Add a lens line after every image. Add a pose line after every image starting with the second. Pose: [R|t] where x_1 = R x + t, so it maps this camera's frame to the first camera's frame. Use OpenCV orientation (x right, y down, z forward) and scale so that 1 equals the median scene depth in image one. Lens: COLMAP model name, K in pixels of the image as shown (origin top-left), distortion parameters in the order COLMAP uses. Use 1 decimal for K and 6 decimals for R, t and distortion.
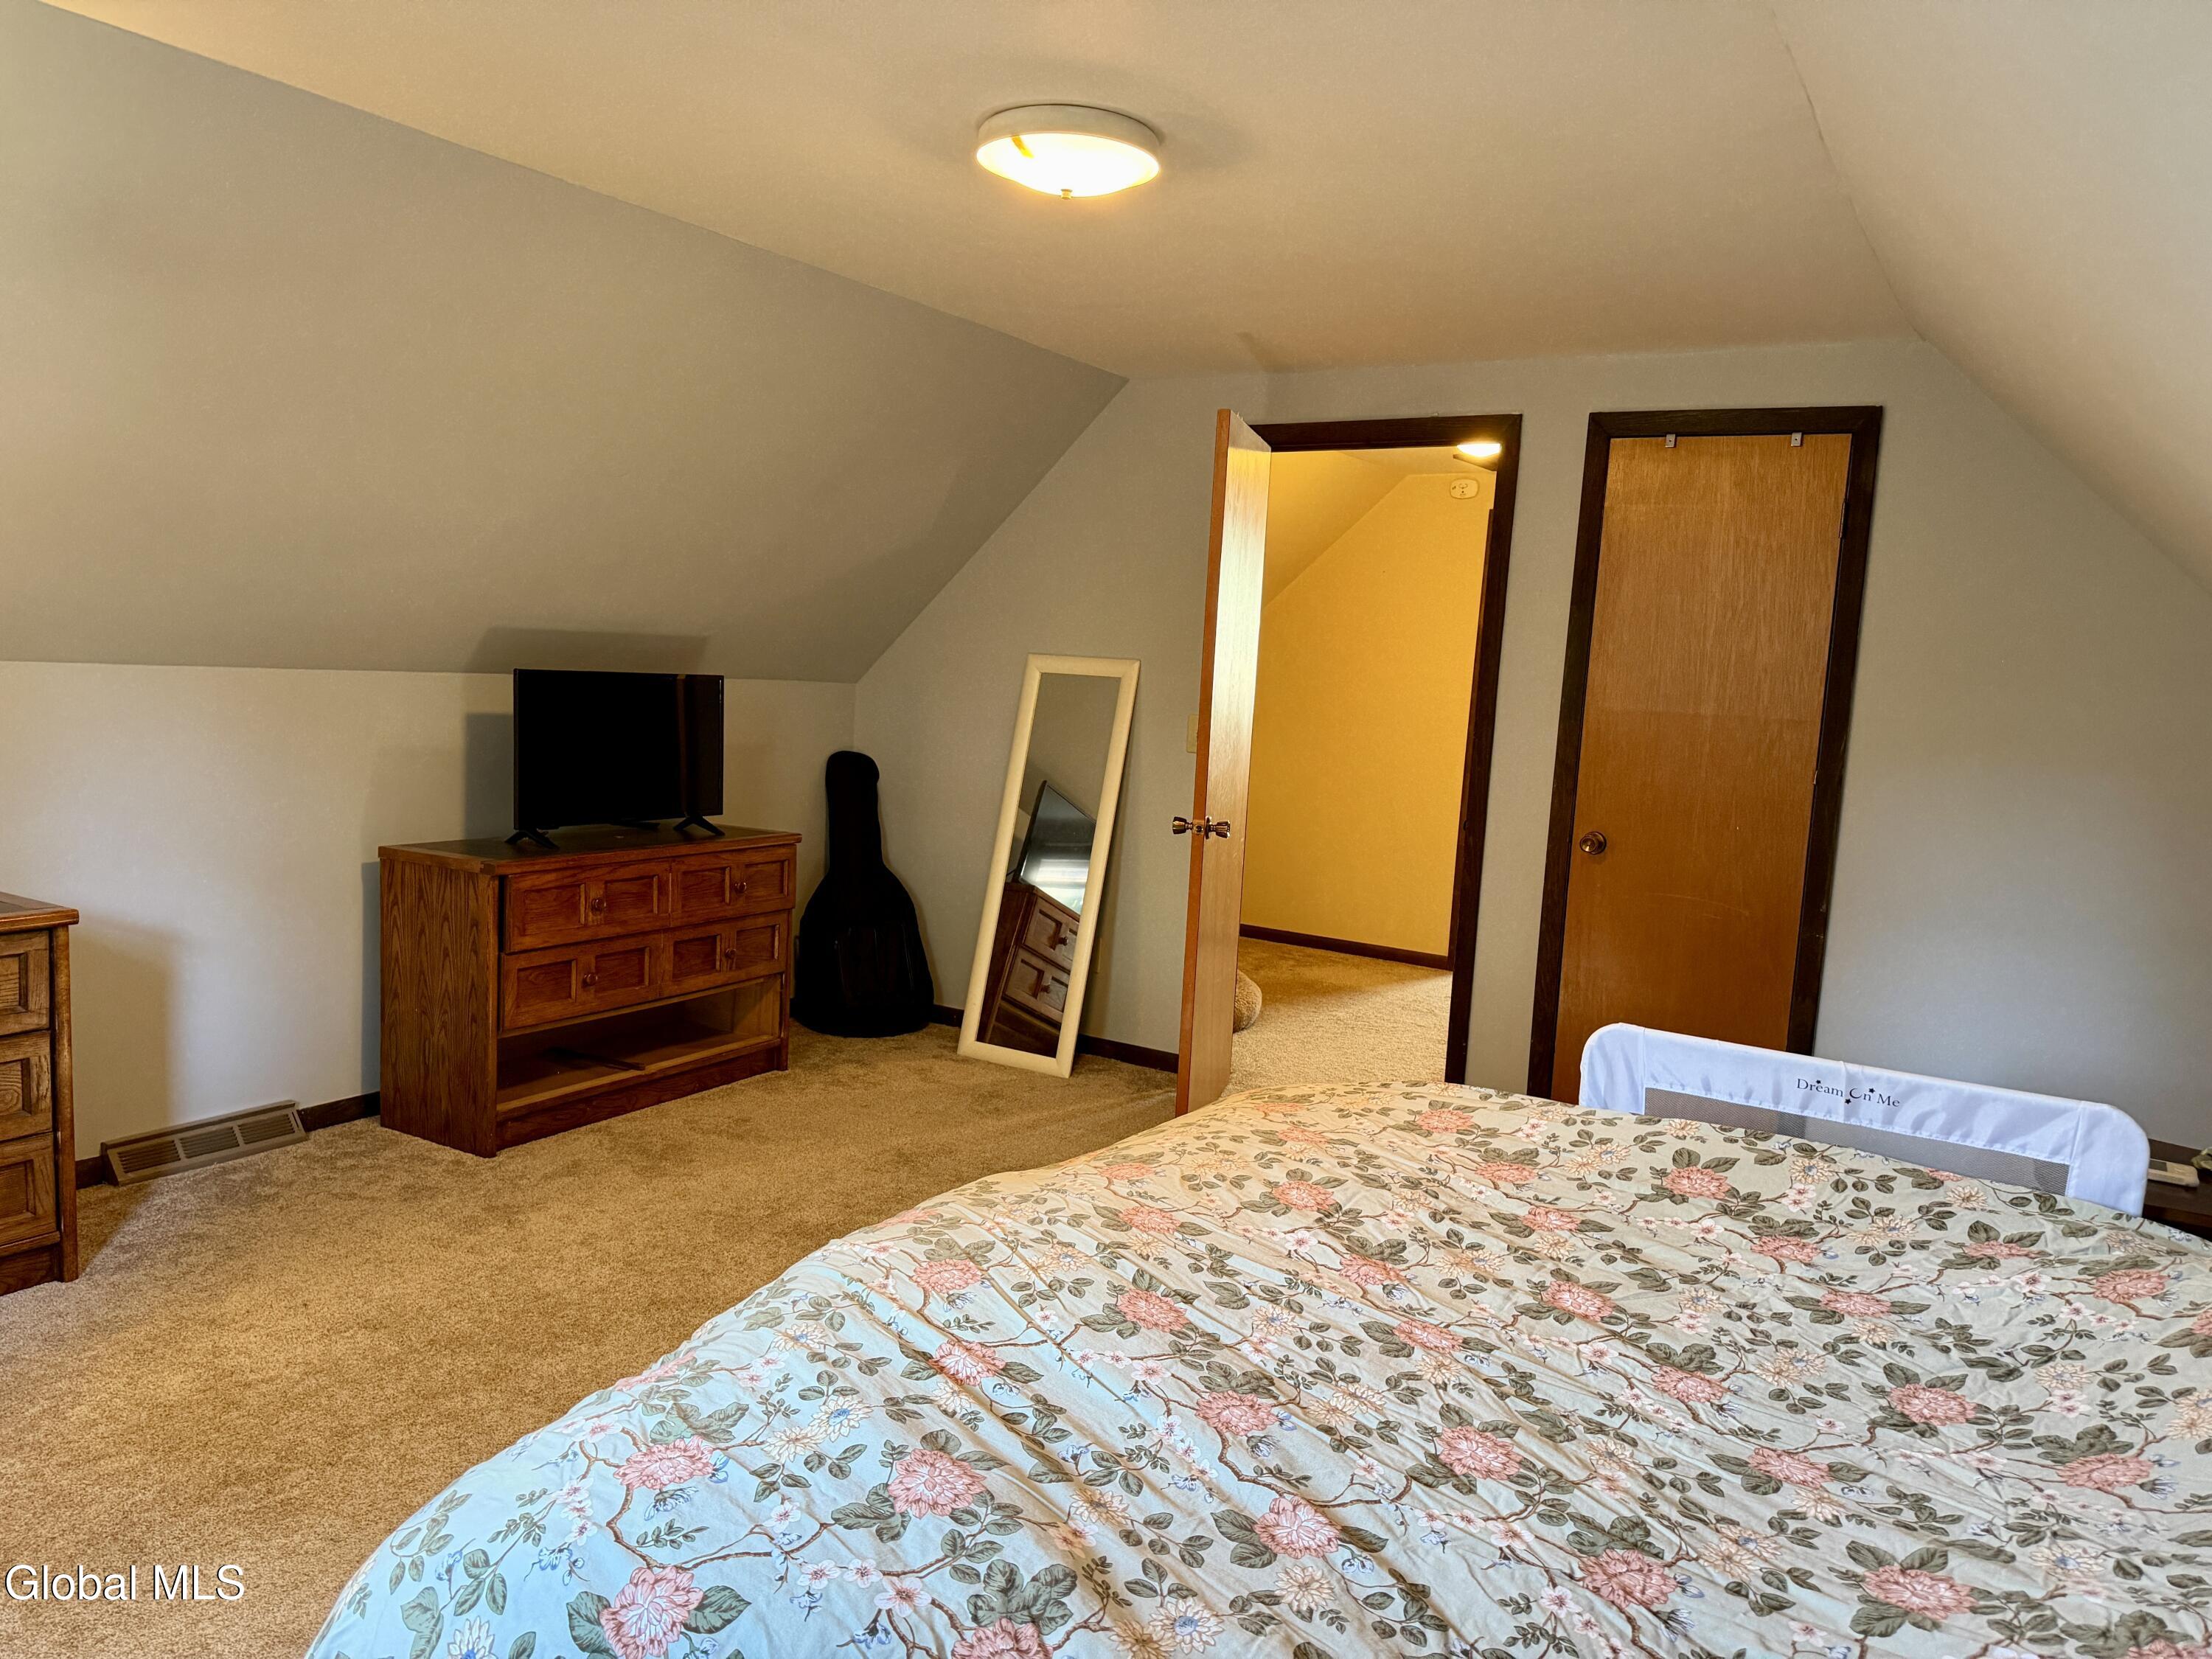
lens RADIAL K [[1571.6, 0, 1106.0], [0, 1571.6, 829.5], [0, 0, 1]] dist [0.153891, -0.156783]
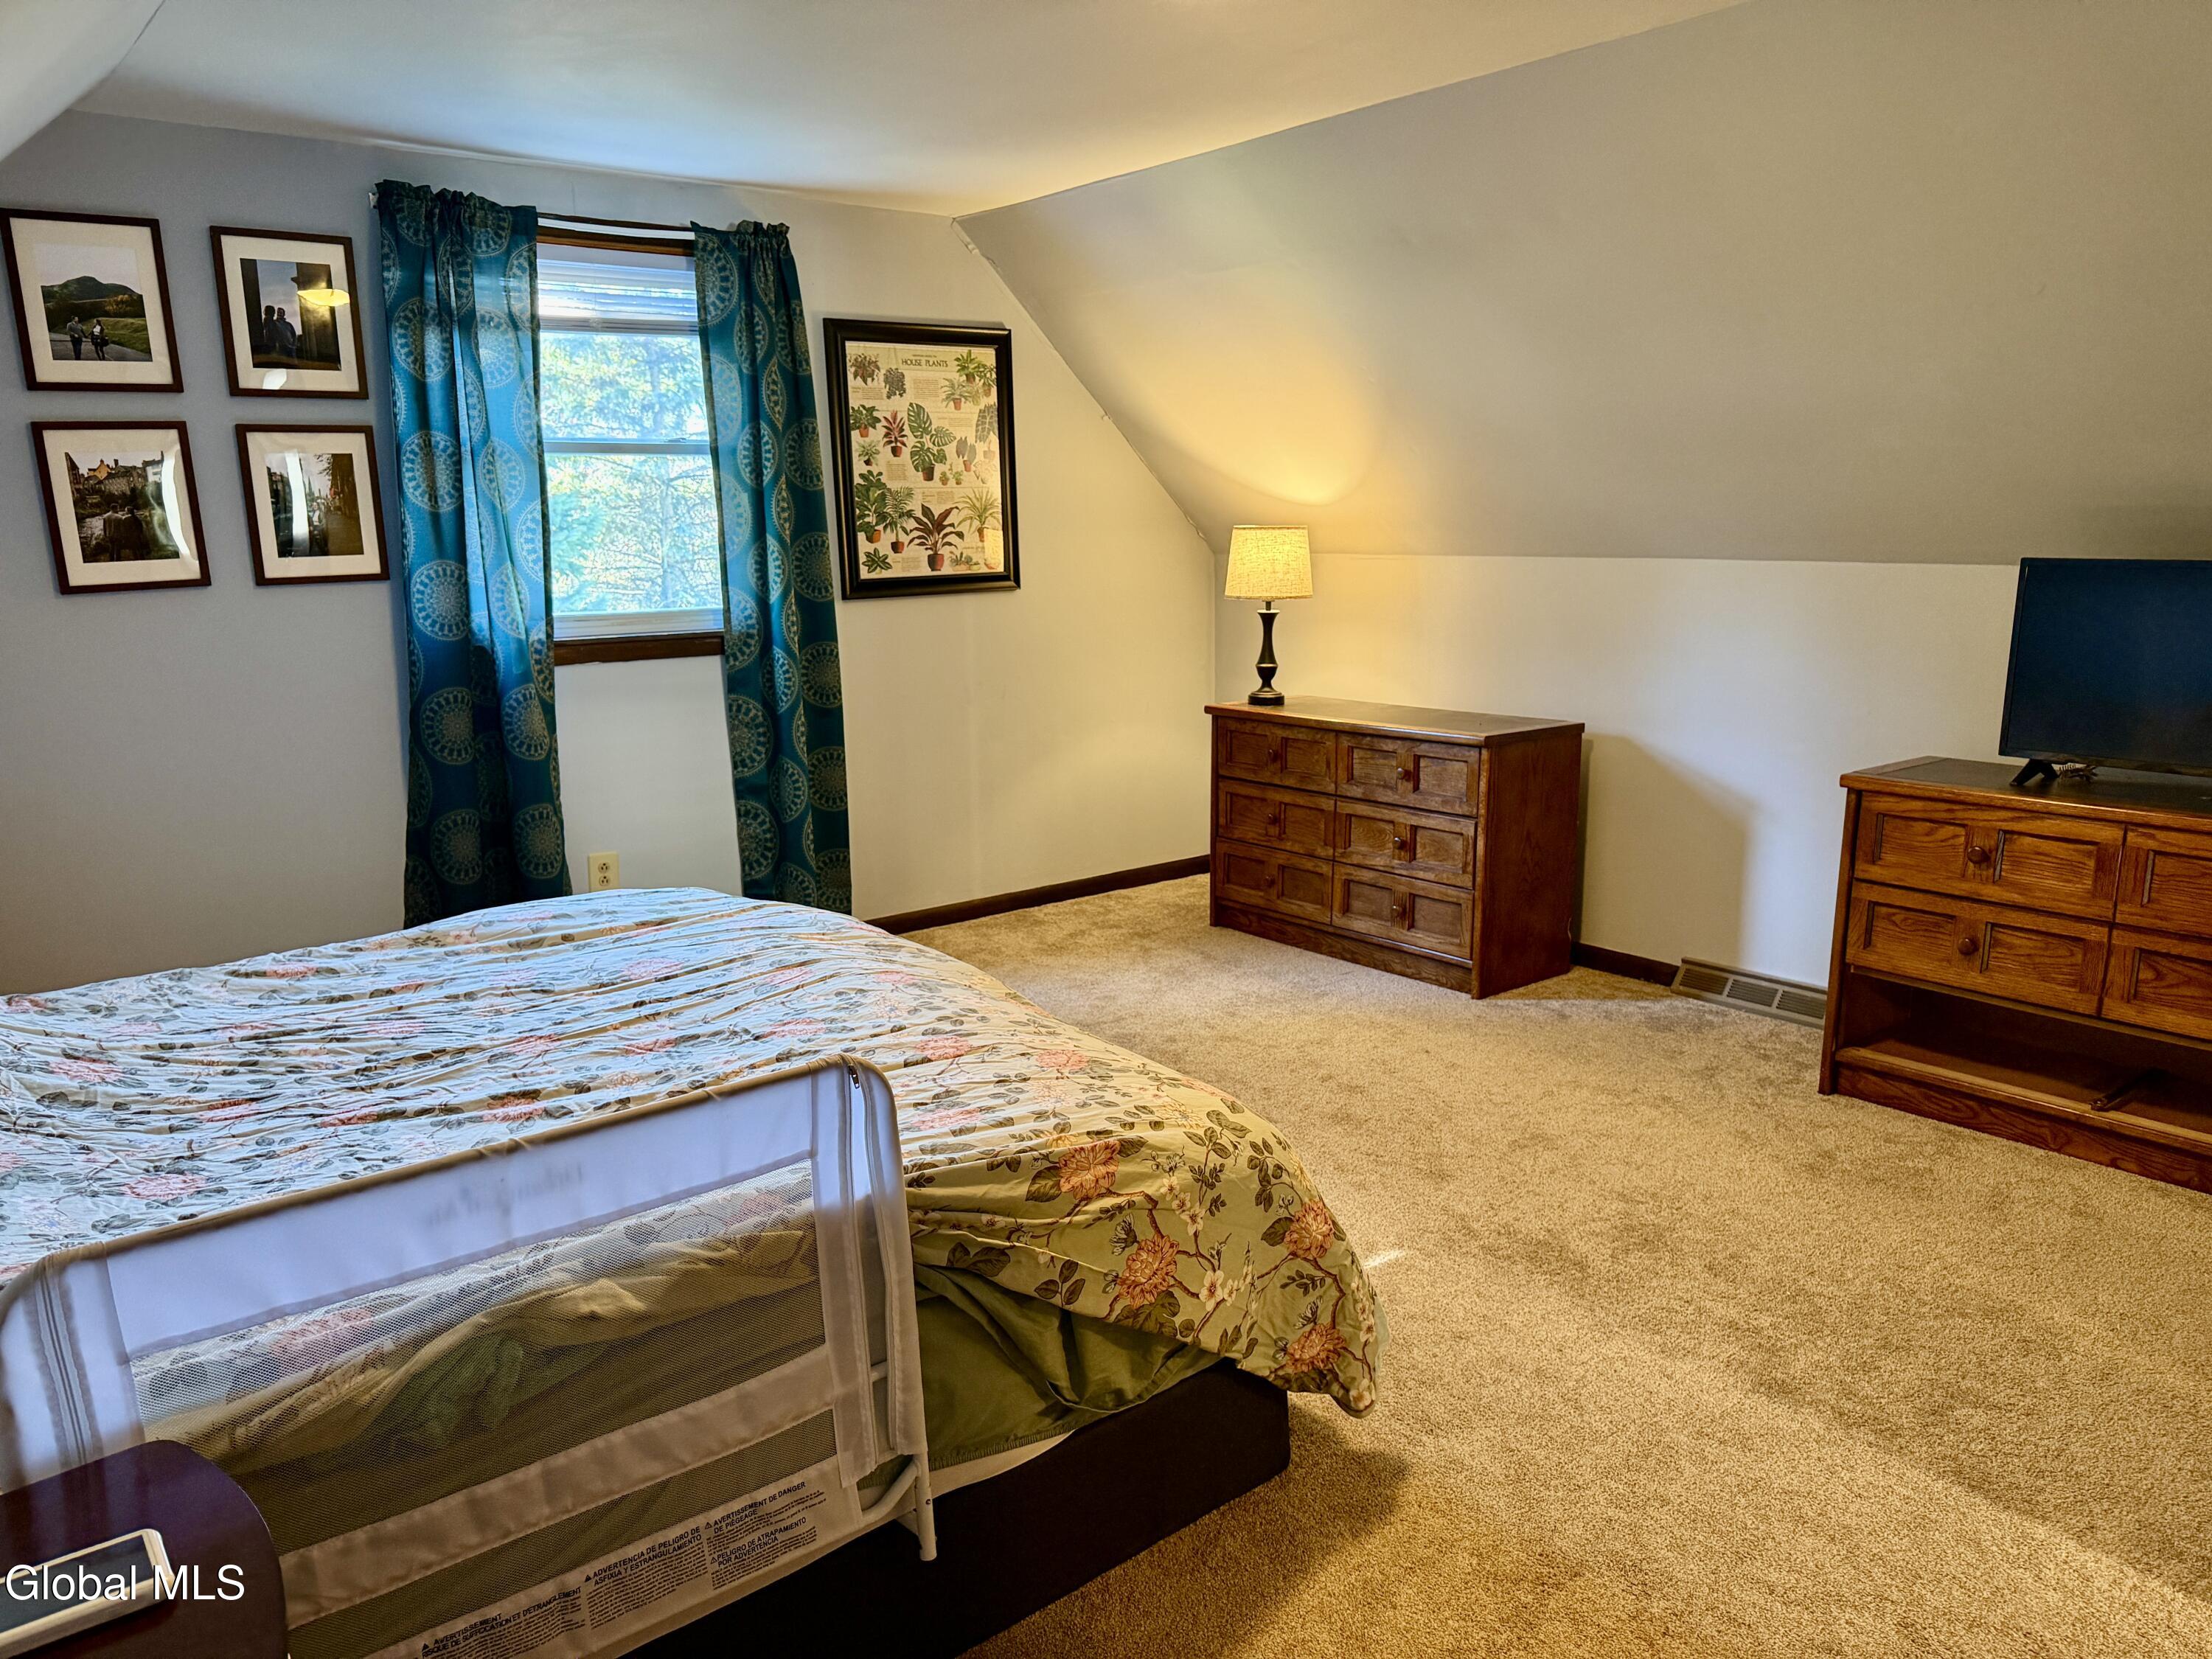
lens RADIAL K [[1571.6, 0, 1106.0], [0, 1571.6, 829.5], [0, 0, 1]] dist [0.153891, -0.156783]
pose [[-0.352237, 0.125609, -0.927444, 0.594343], [-0.105497, 0.979308, 0.172700, -0.059679], [0.929946, 0.158674, -0.331697, 0.897483]]
